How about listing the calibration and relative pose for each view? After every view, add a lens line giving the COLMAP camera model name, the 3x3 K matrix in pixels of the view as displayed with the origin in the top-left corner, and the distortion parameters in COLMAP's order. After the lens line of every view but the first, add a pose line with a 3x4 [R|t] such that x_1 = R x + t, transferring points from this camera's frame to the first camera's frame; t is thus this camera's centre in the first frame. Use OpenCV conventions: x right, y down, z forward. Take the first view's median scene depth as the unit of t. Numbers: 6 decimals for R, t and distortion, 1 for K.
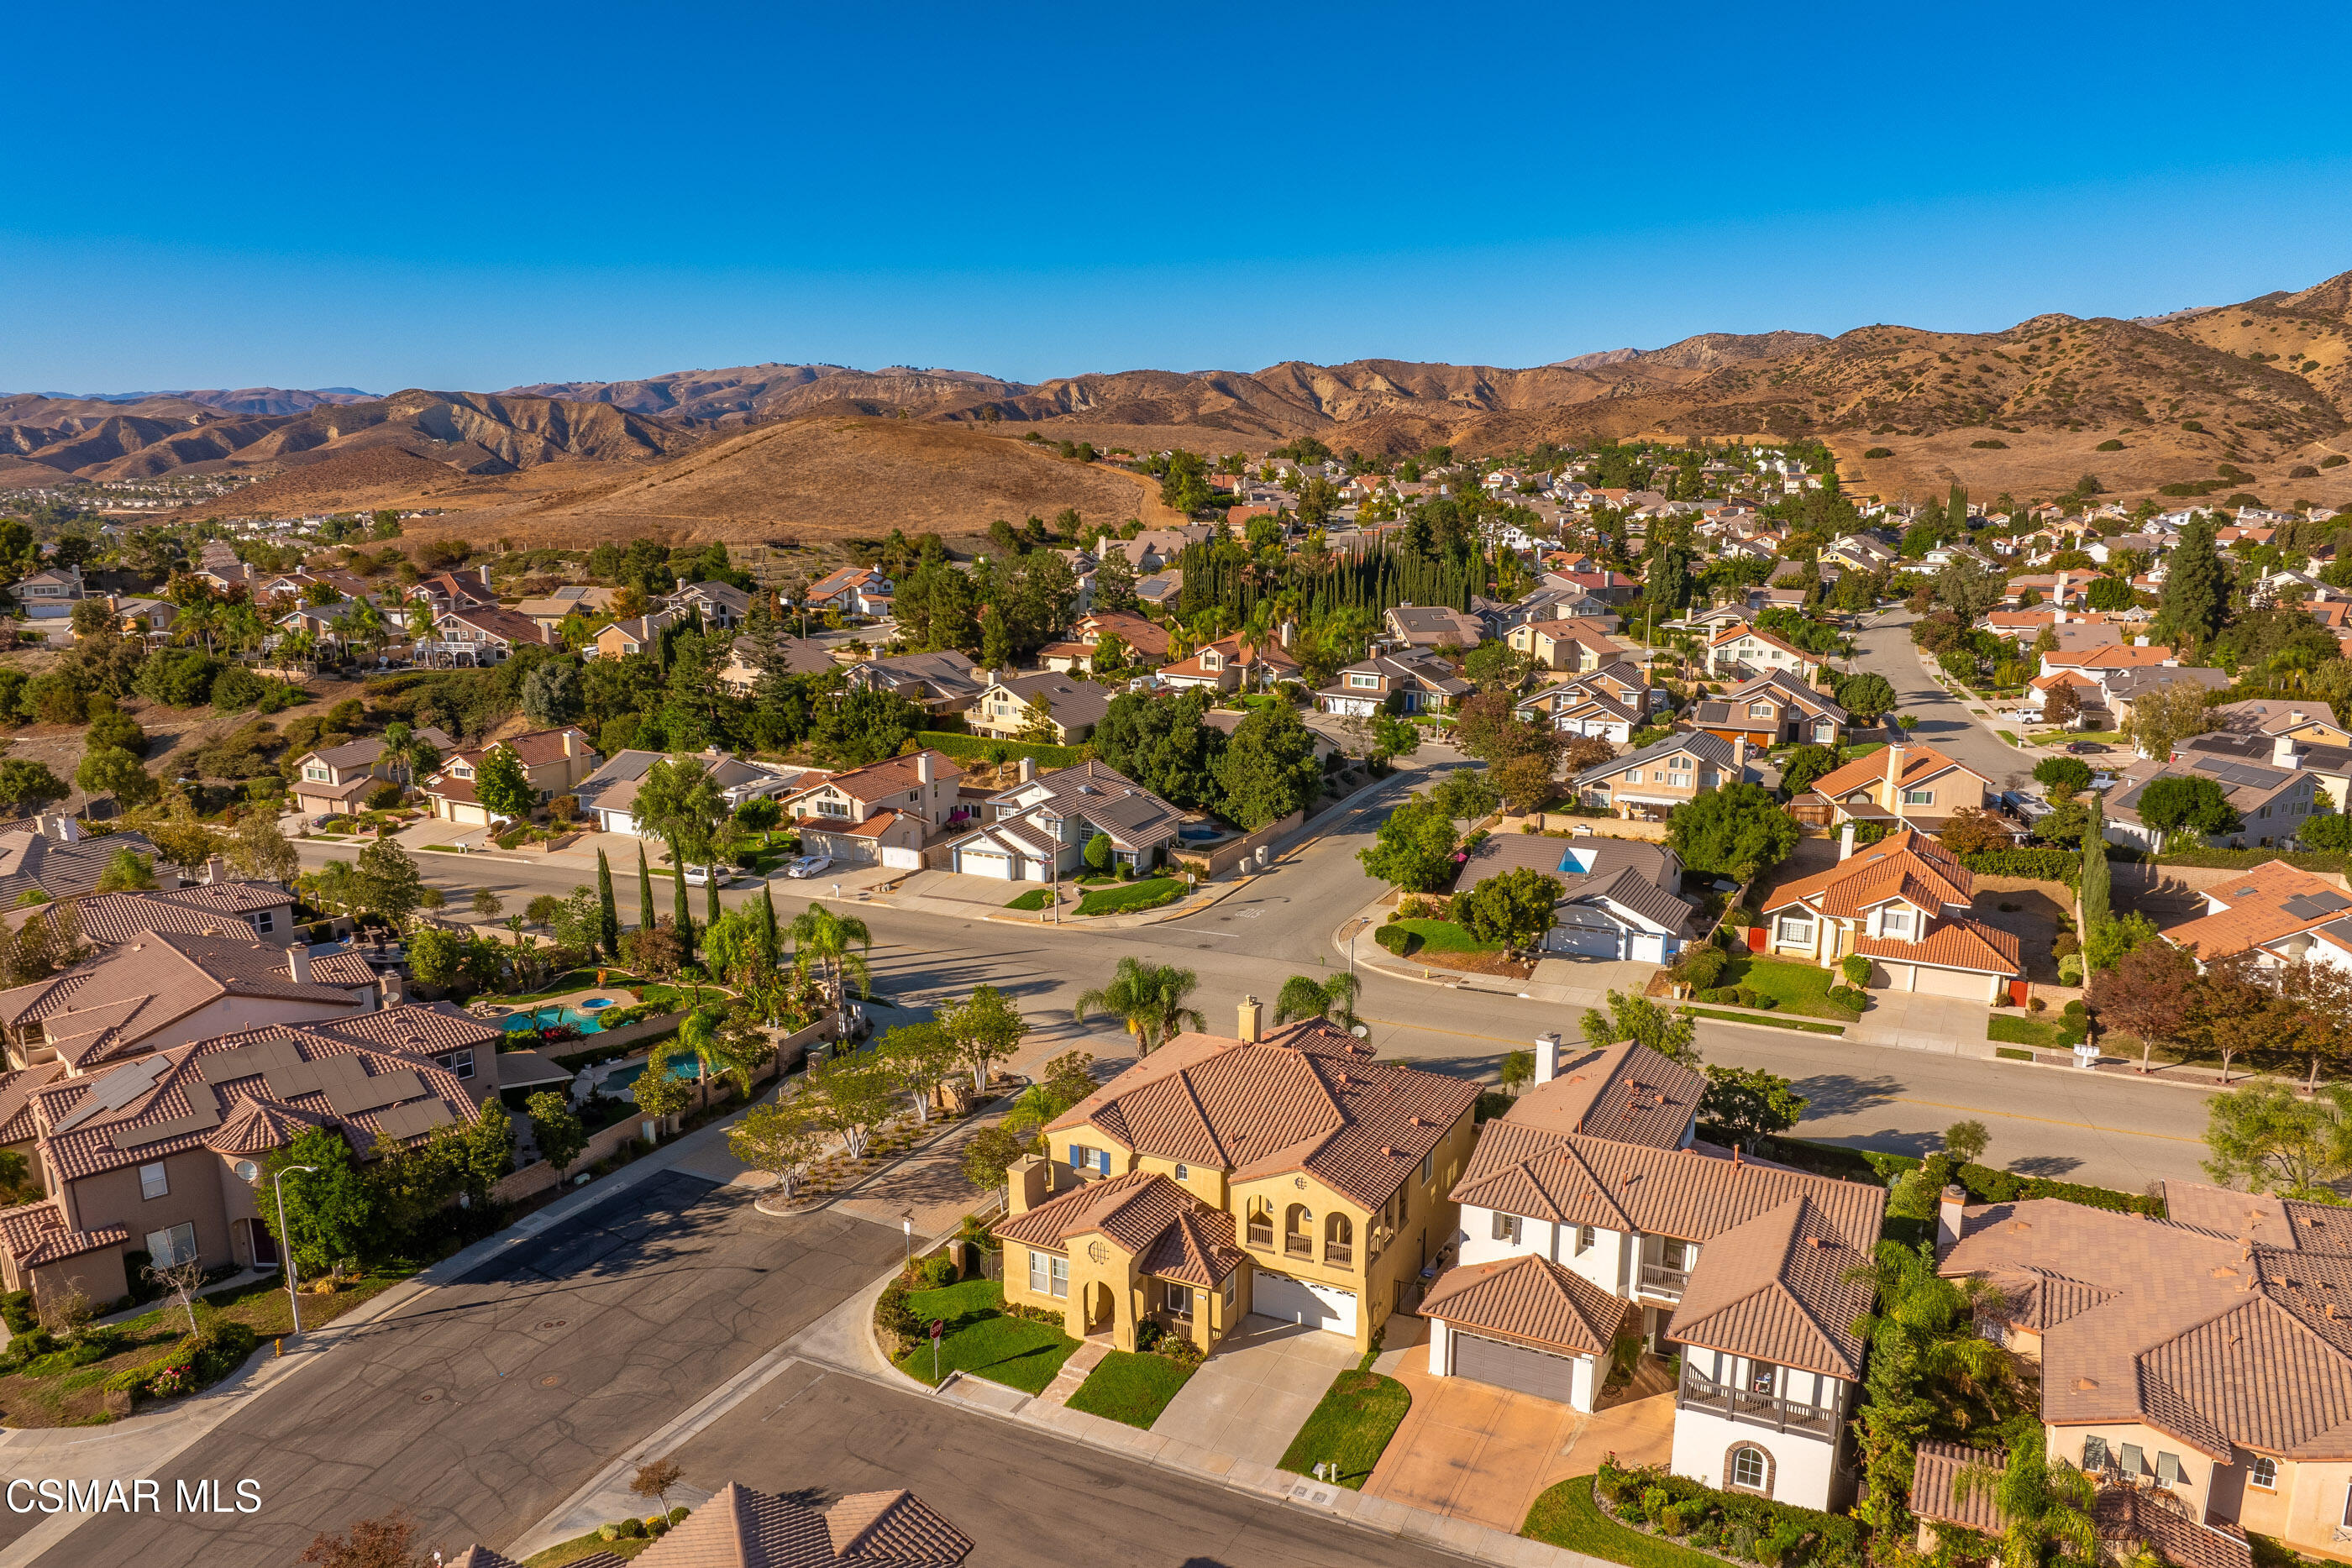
lens RADIAL K [[1666.3, 0, 1174.9], [0, 1666.3, 804.5], [0, 0, 1]] dist [-0.059964, 0.028820]
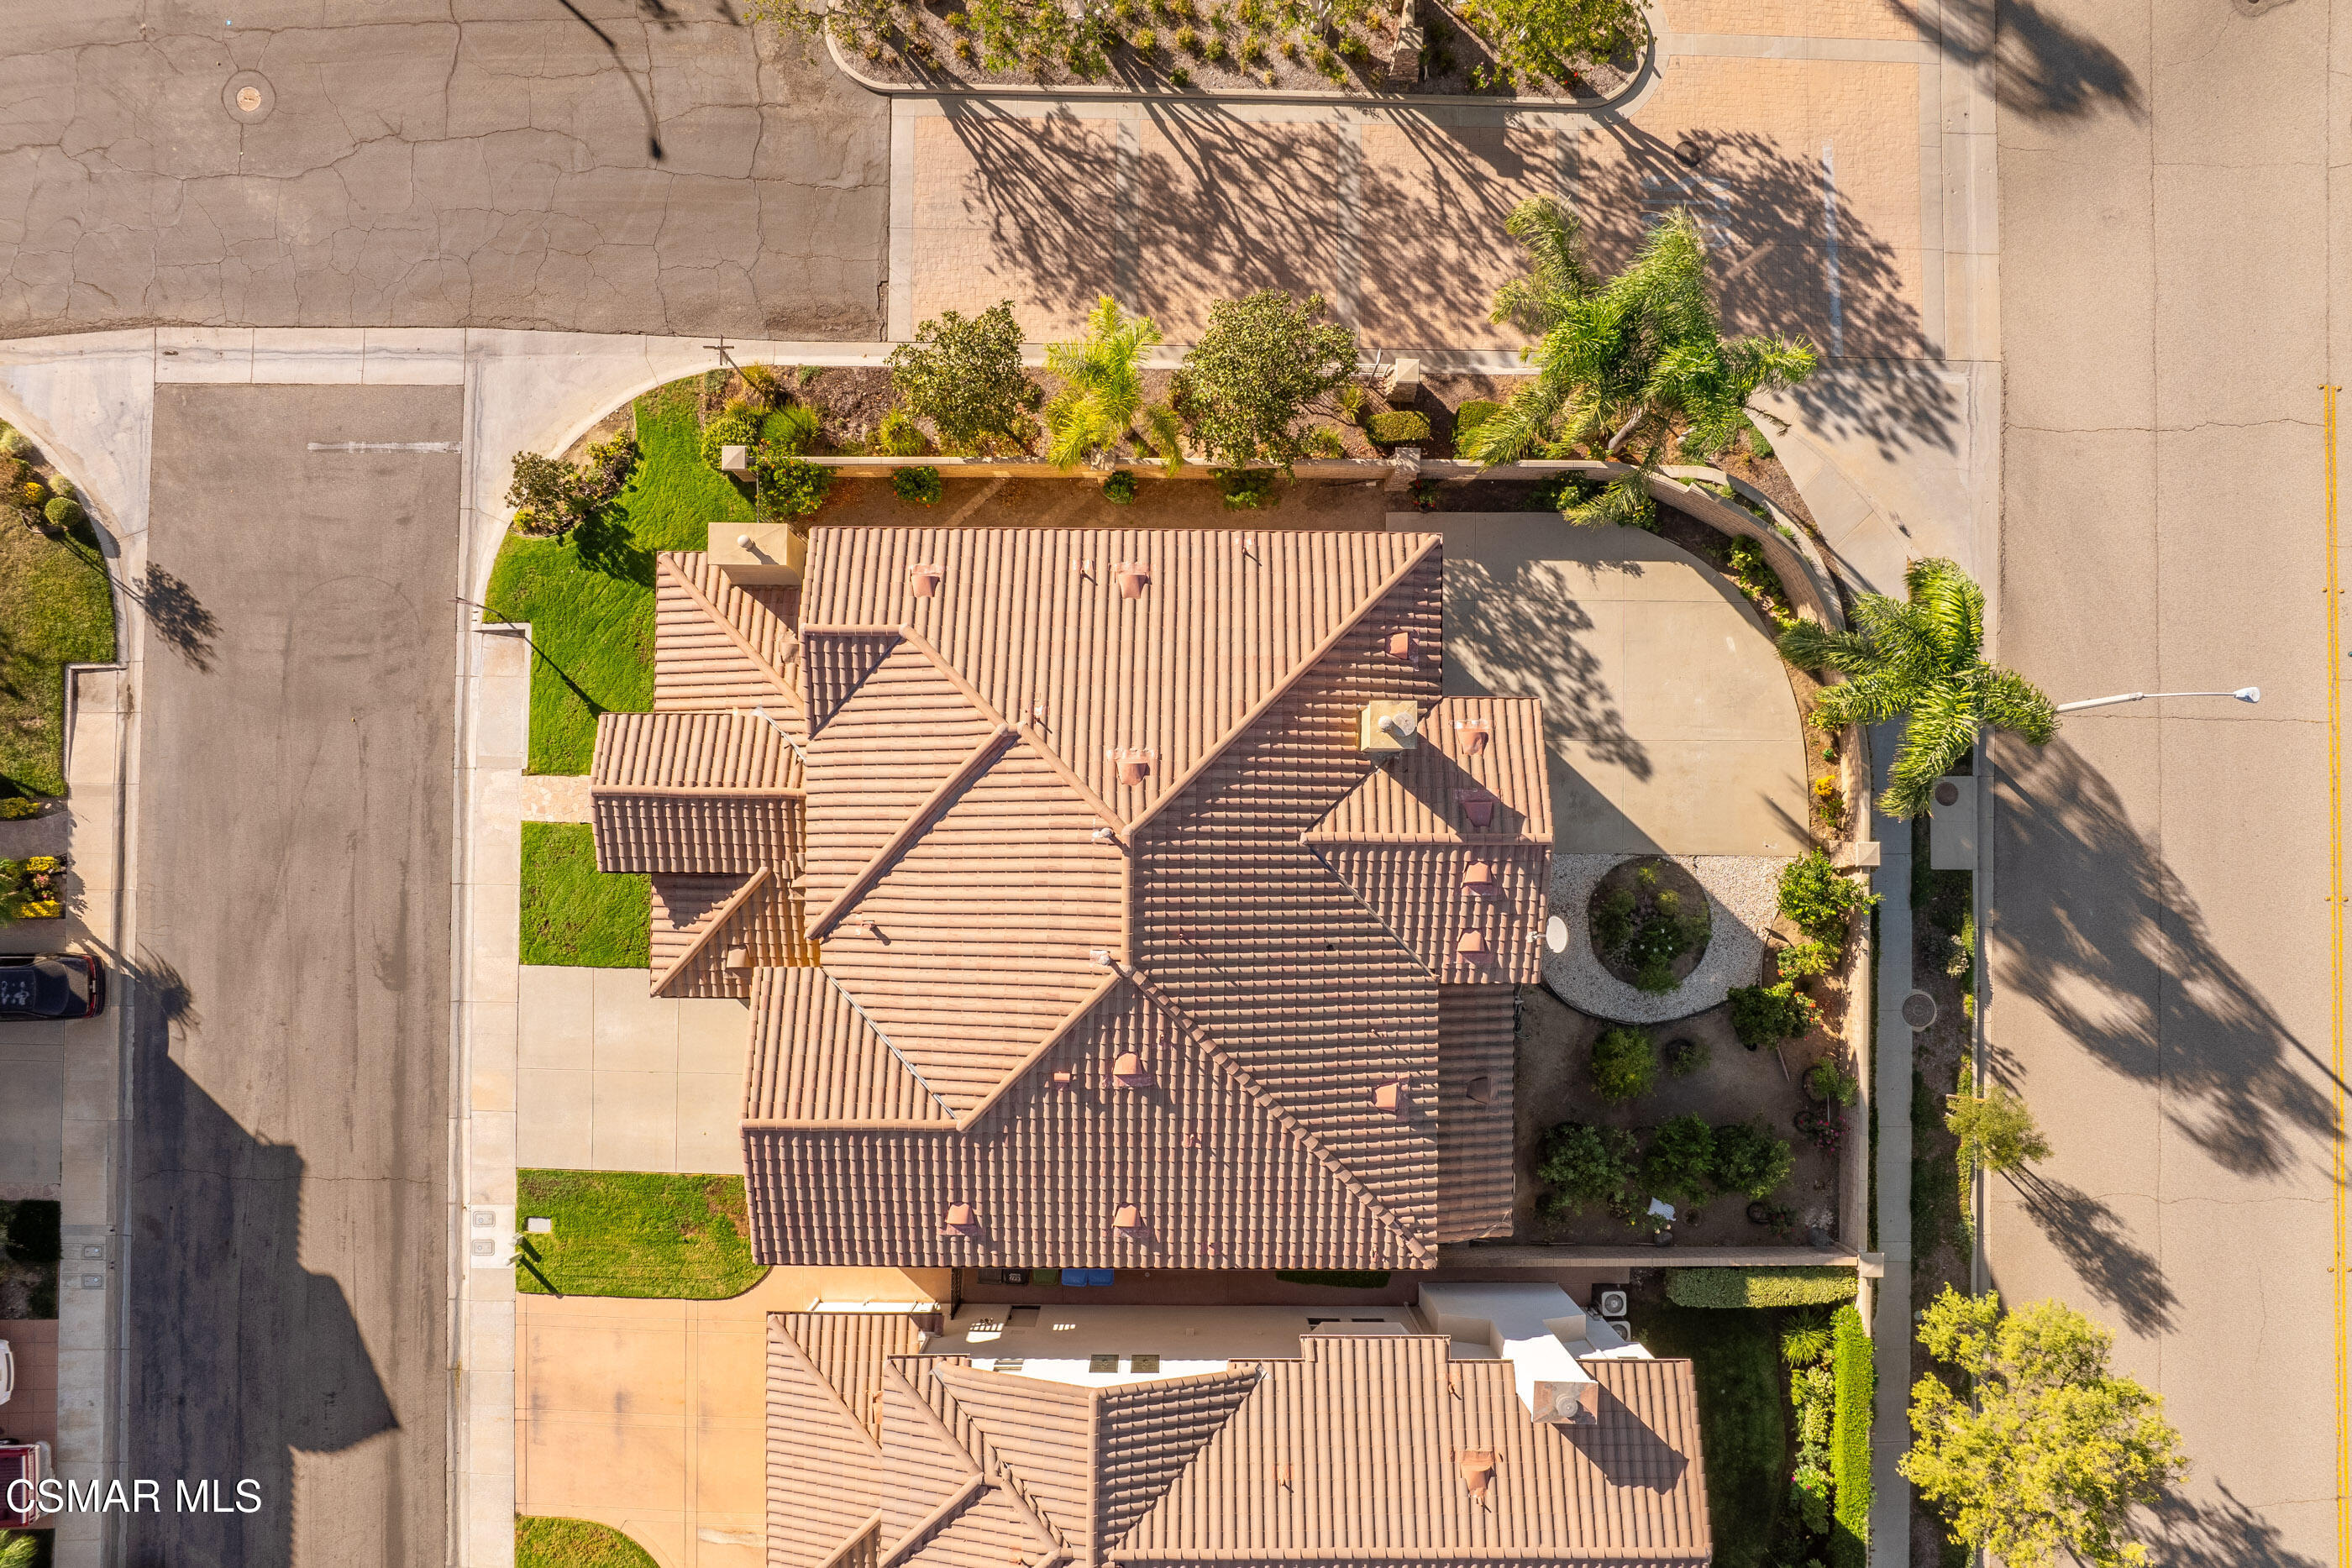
lens RADIAL K [[1666.3, 0, 1143.0], [0, 1666.3, 861.9], [0, 0, 1]] dist [-0.059964, 0.028820]
pose [[0.445120, 0.895339, -0.015369, 0.070165], [-0.188029, 0.110232, 0.975958, -0.339546], [0.875508, -0.431528, 0.217417, 1.079027]]
